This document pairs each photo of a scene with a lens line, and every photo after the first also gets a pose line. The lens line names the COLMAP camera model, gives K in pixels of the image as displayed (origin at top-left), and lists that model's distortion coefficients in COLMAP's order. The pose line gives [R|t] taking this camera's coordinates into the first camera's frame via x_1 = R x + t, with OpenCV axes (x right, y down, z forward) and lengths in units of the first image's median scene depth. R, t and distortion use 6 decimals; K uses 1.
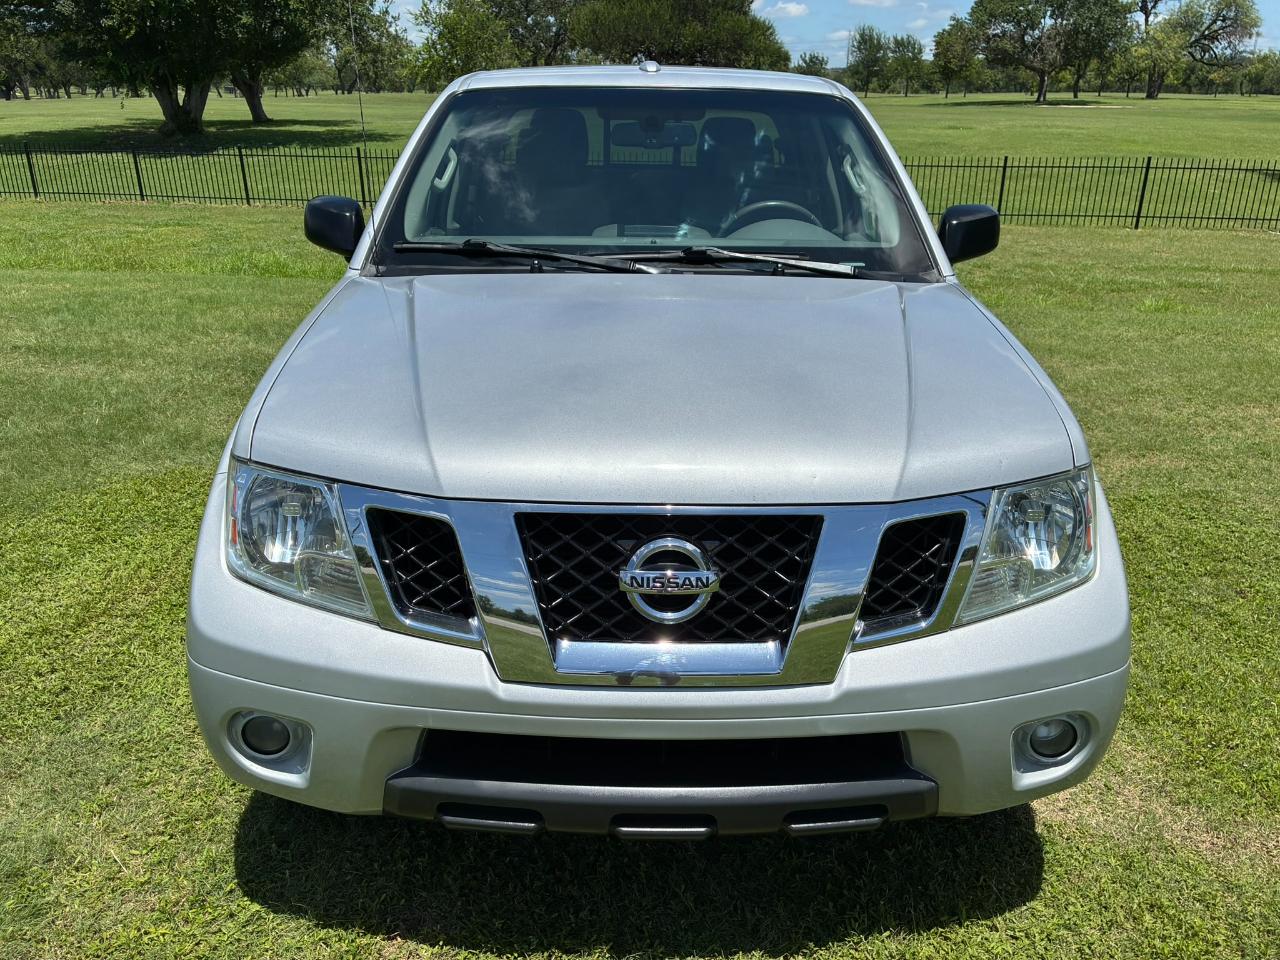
lens RADIAL K [[988.8, 0, 642.0], [0, 988.8, 473.4], [0, 0, 1]] dist [0.067089, -0.095769]
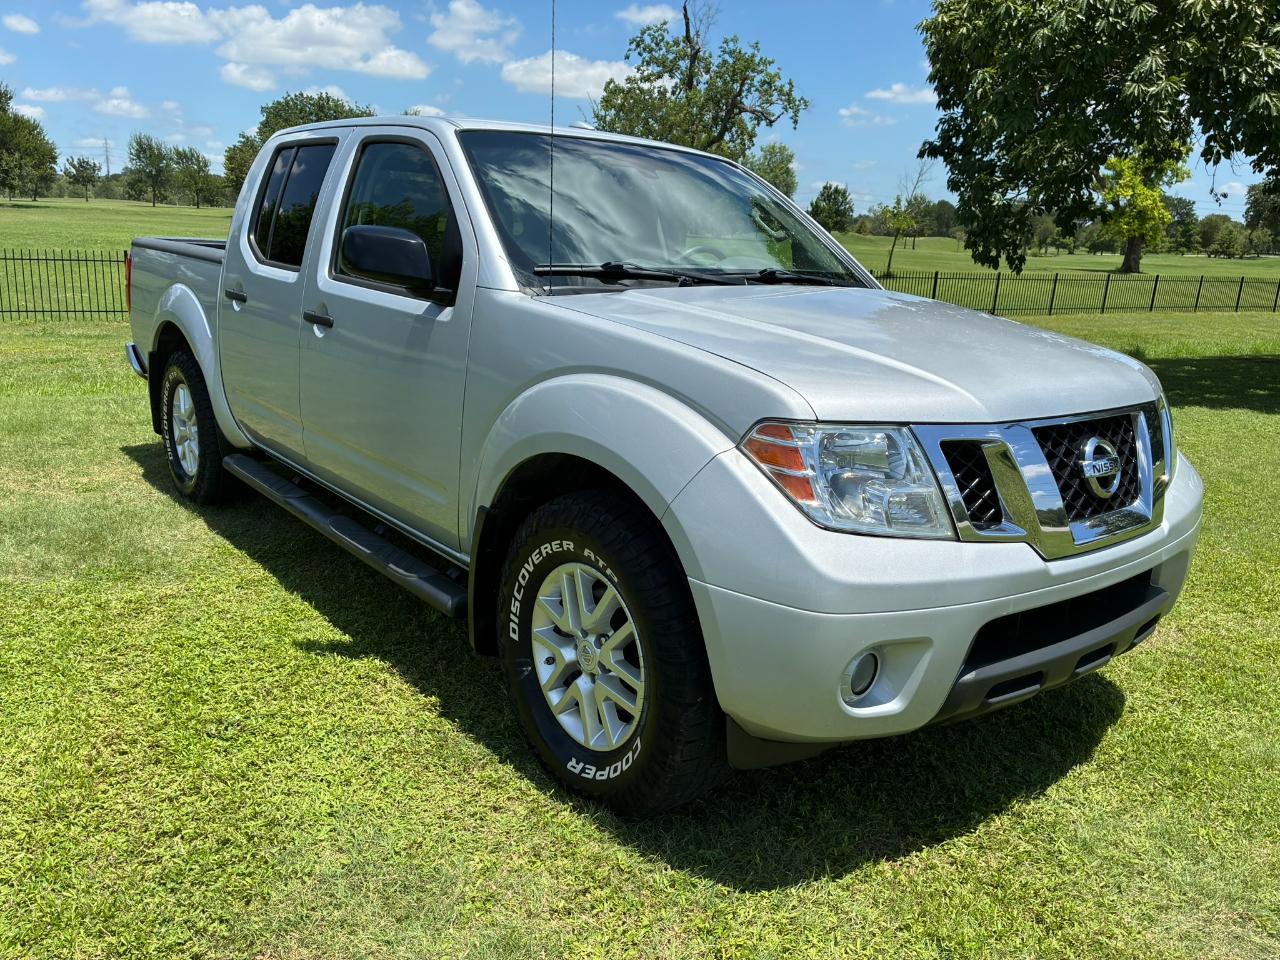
lens RADIAL K [[988.8, 0, 638.3], [0, 988.8, 458.0], [0, 0, 1]] dist [0.067089, -0.095769]
pose [[0.774390, -0.113532, 0.622439, -0.995012], [0.188857, 0.980399, -0.056138, 0.040559], [-0.603865, 0.161024, 0.780653, 0.227210]]
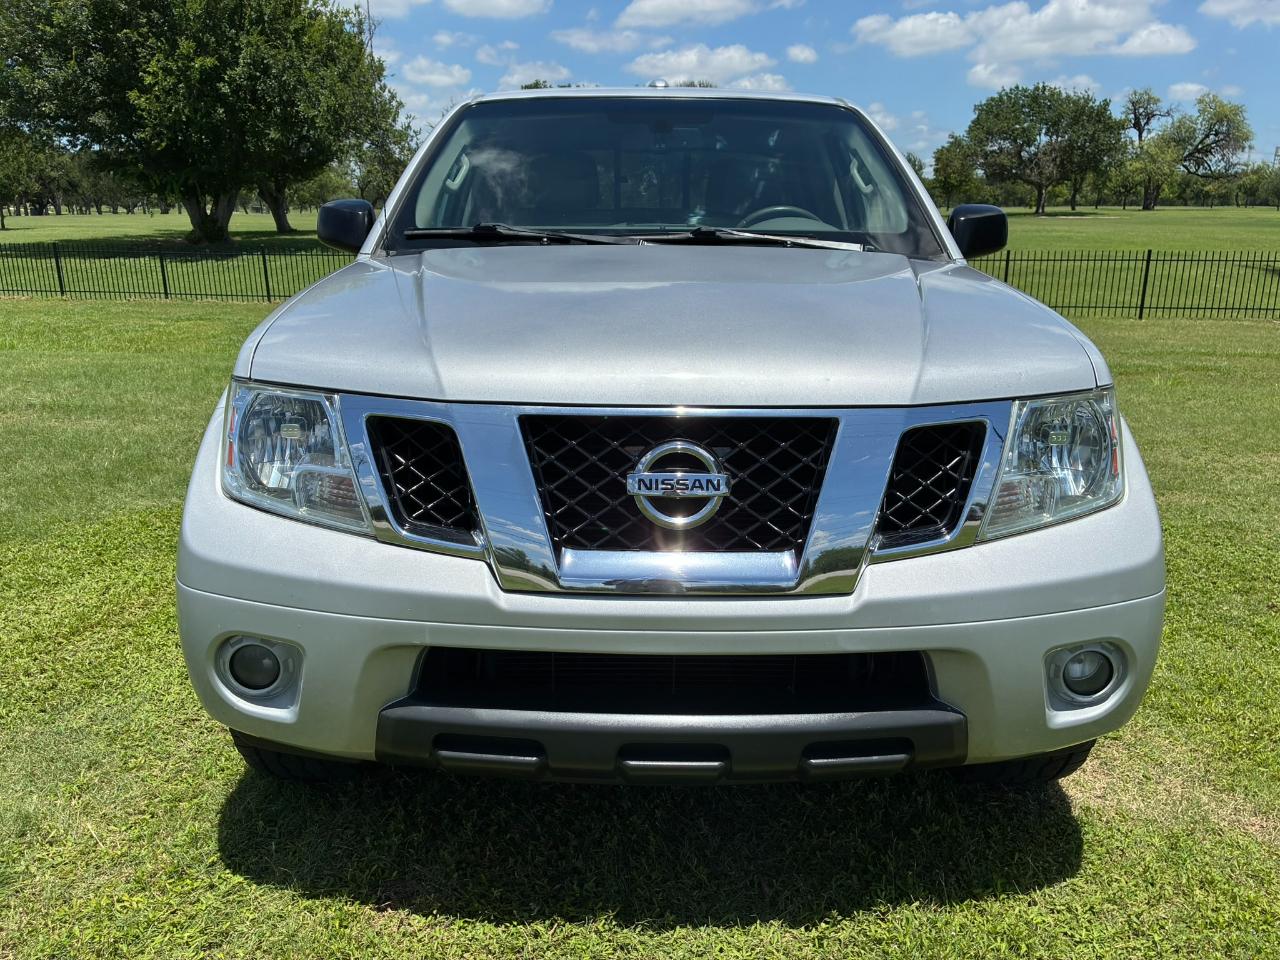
lens RADIAL K [[988.8, 0, 642.9], [0, 988.8, 476.4], [0, 0, 1]] dist [0.067089, -0.095769]
pose [[0.999948, -0.001269, -0.010138, 0.001842], [0.000186, 0.994347, -0.106179, 0.151009], [0.010215, 0.106171, 0.994295, 0.033517]]
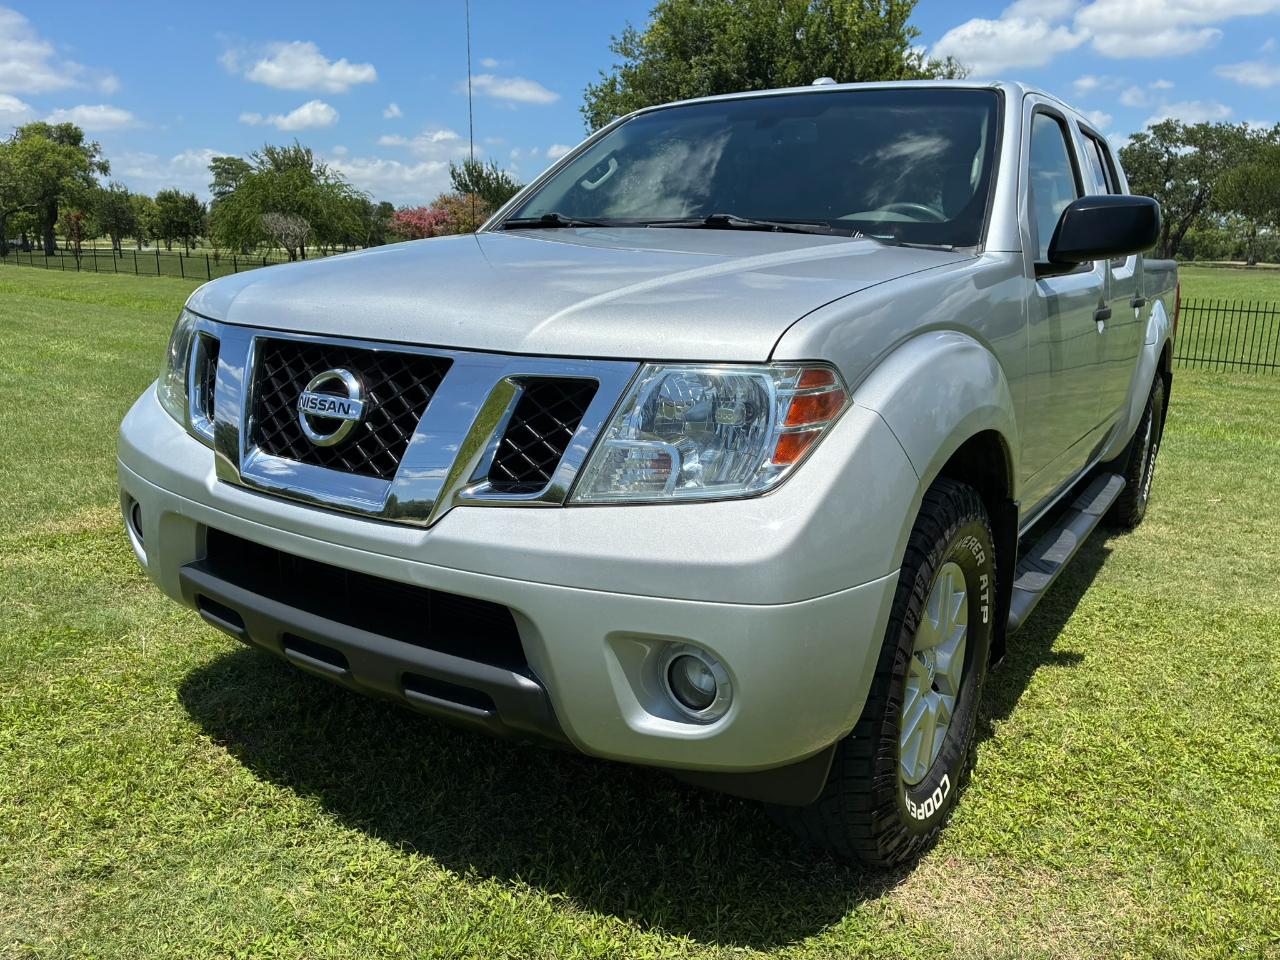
lens RADIAL K [[988.8, 0, 640.9], [0, 988.8, 476.3], [0, 0, 1]] dist [0.067089, -0.095769]
pose [[0.825971, 0.132619, -0.547891, 0.669413], [-0.216206, 0.972132, -0.090632, 0.153675], [0.520603, 0.193317, 0.831626, 0.223717]]
